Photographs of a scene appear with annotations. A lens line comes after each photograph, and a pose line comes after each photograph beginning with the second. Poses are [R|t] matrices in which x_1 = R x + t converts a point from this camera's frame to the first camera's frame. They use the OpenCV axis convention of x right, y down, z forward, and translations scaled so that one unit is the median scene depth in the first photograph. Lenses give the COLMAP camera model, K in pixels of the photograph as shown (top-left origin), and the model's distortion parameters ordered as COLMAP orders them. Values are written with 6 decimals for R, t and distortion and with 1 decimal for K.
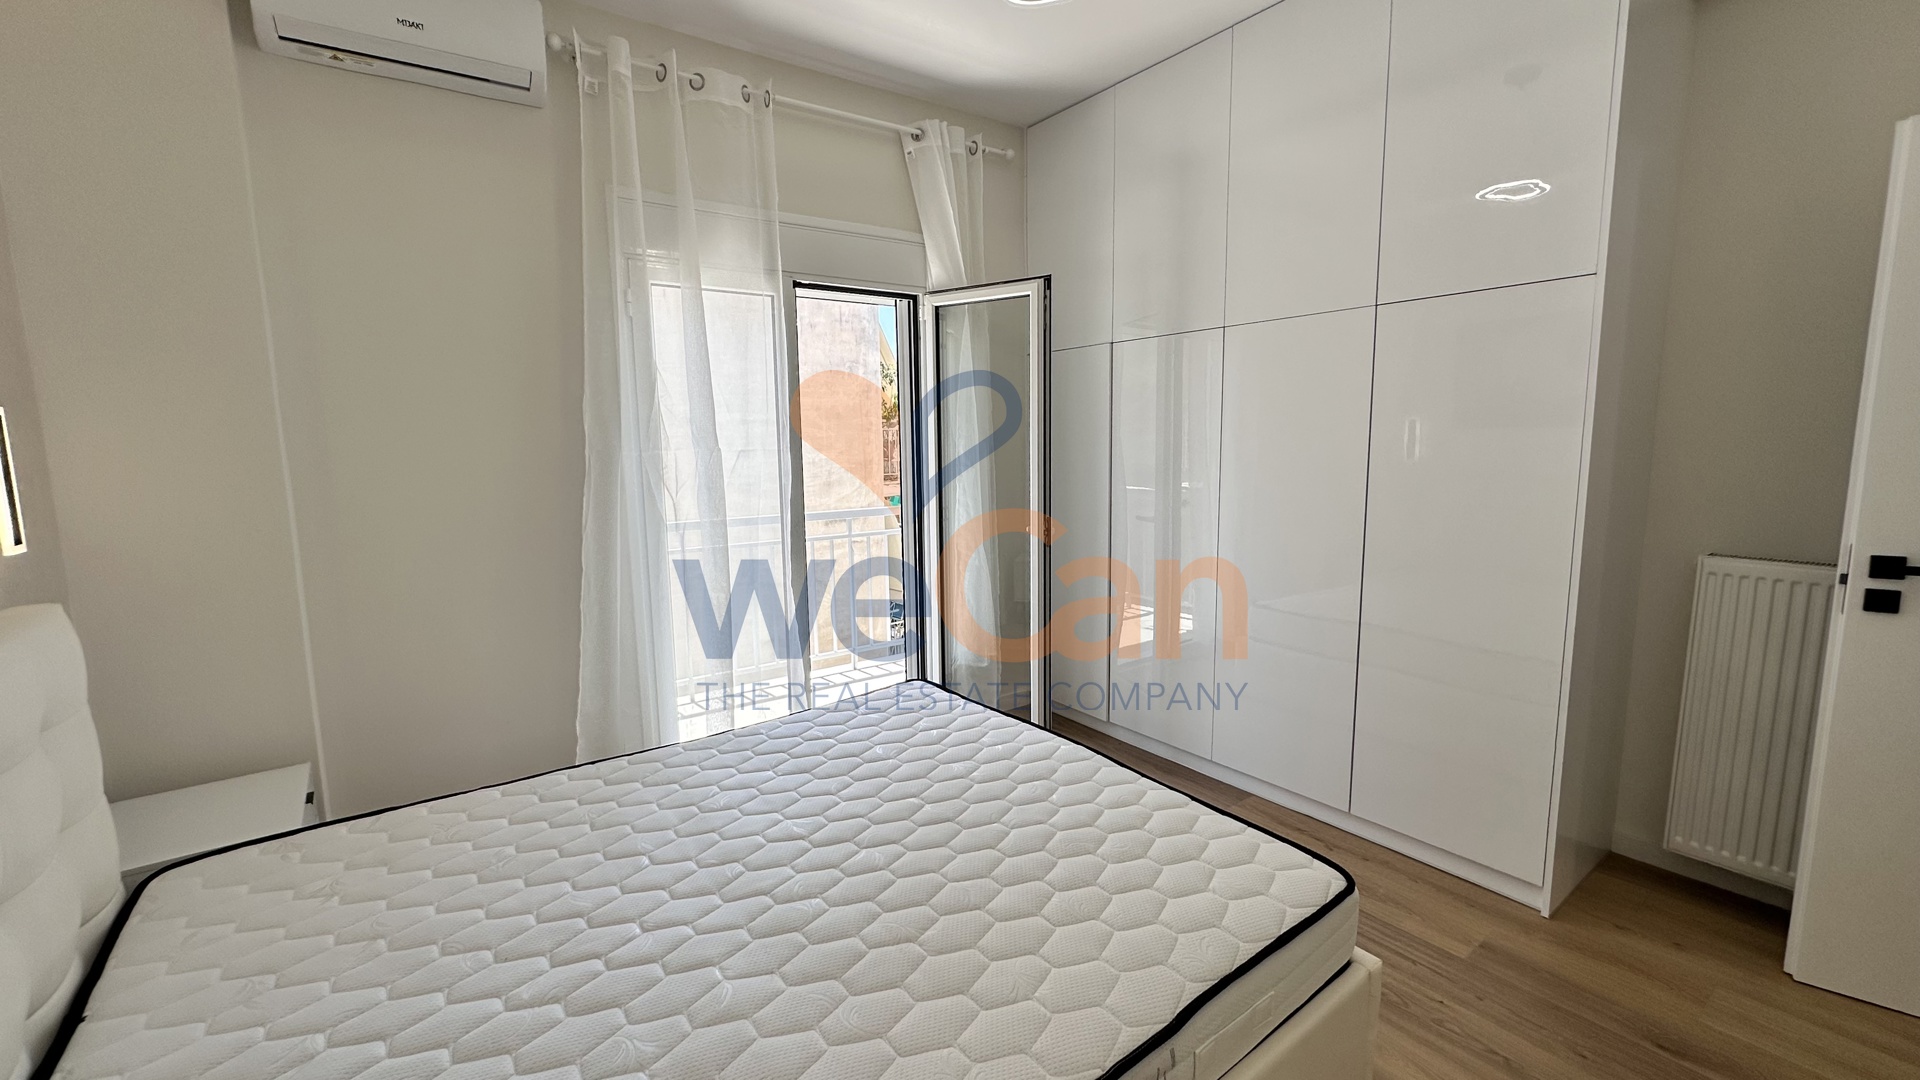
lens RADIAL K [[765.4, 0, 963.5], [0, 765.4, 539.0], [0, 0, 1]] dist [-0.005533, 0.000792]
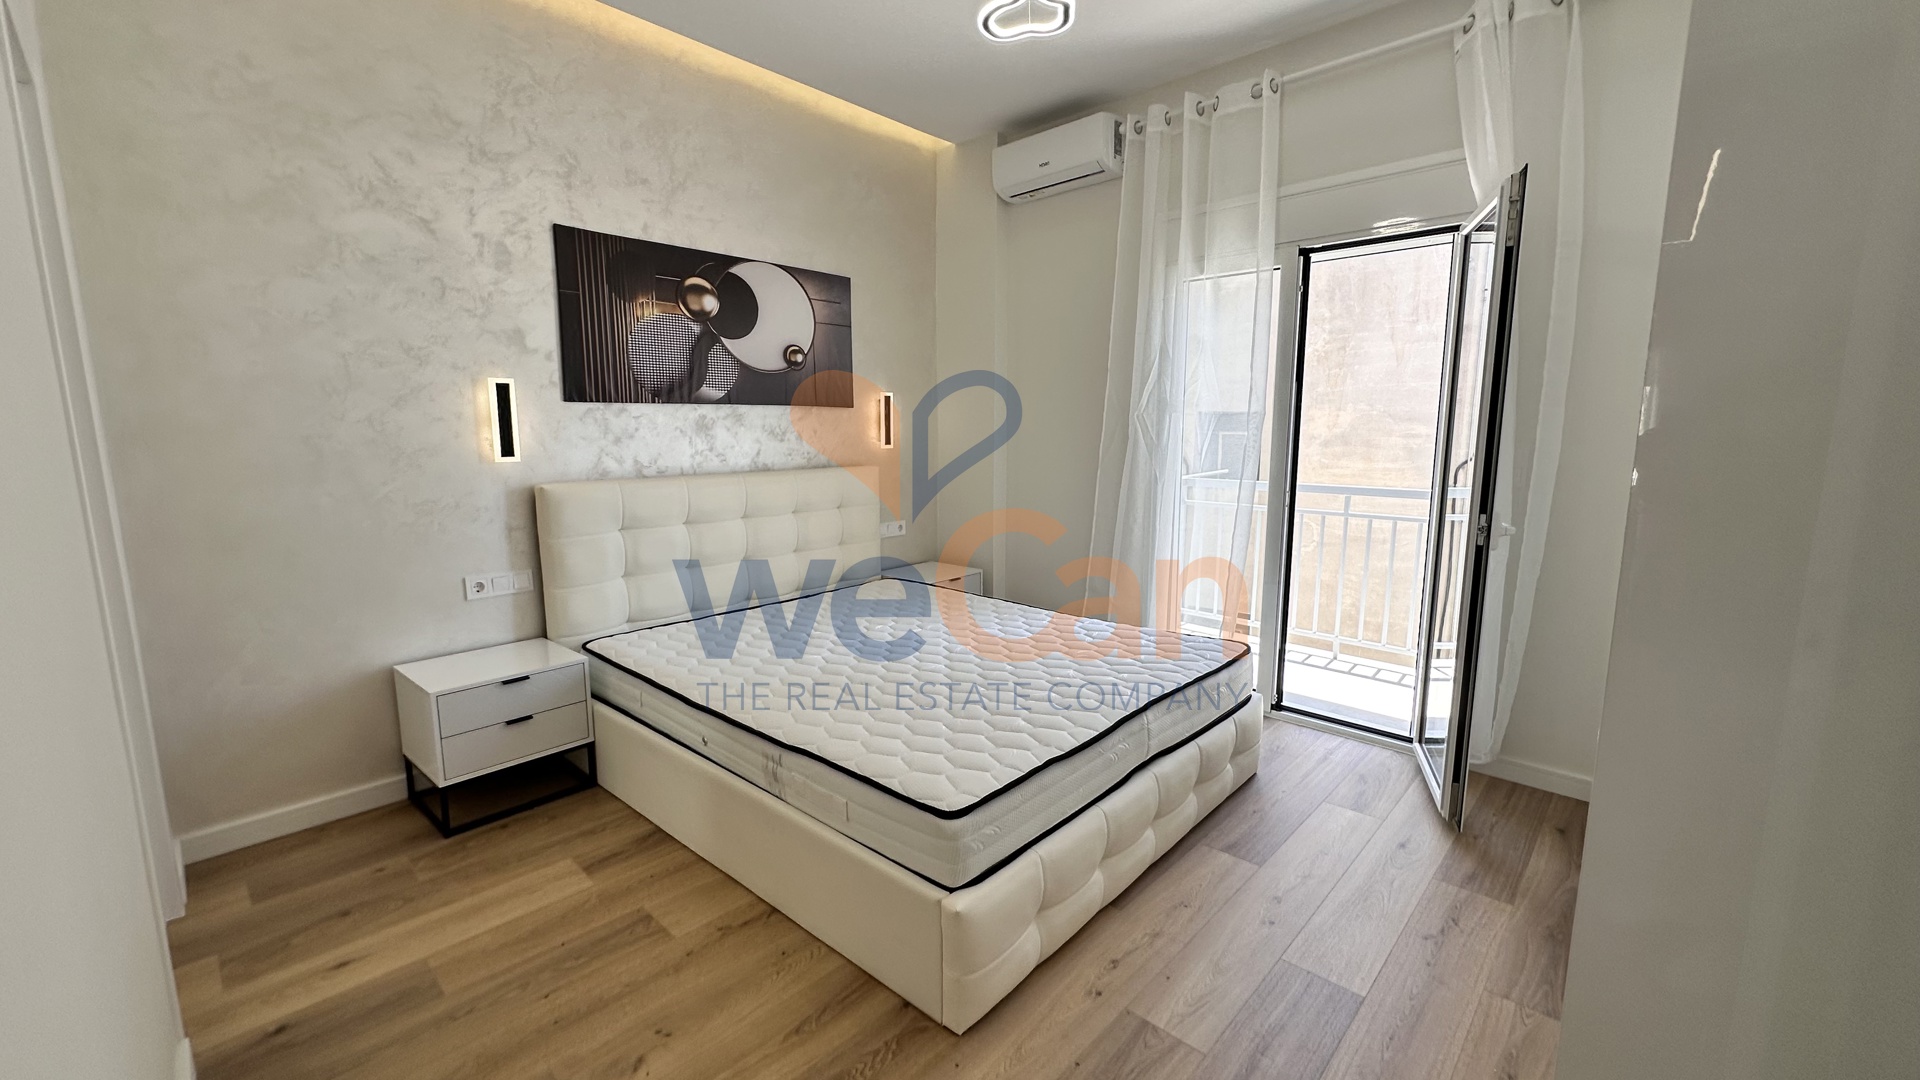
lens RADIAL K [[765.4, 0, 963.5], [0, 765.4, 539.0], [0, 0, 1]] dist [-0.005533, 0.000792]
pose [[0.177782, 0.163425, -0.970405, 0.811007], [-0.129069, 0.981468, 0.141642, -0.043744], [0.975569, 0.100067, 0.195580, 0.423262]]
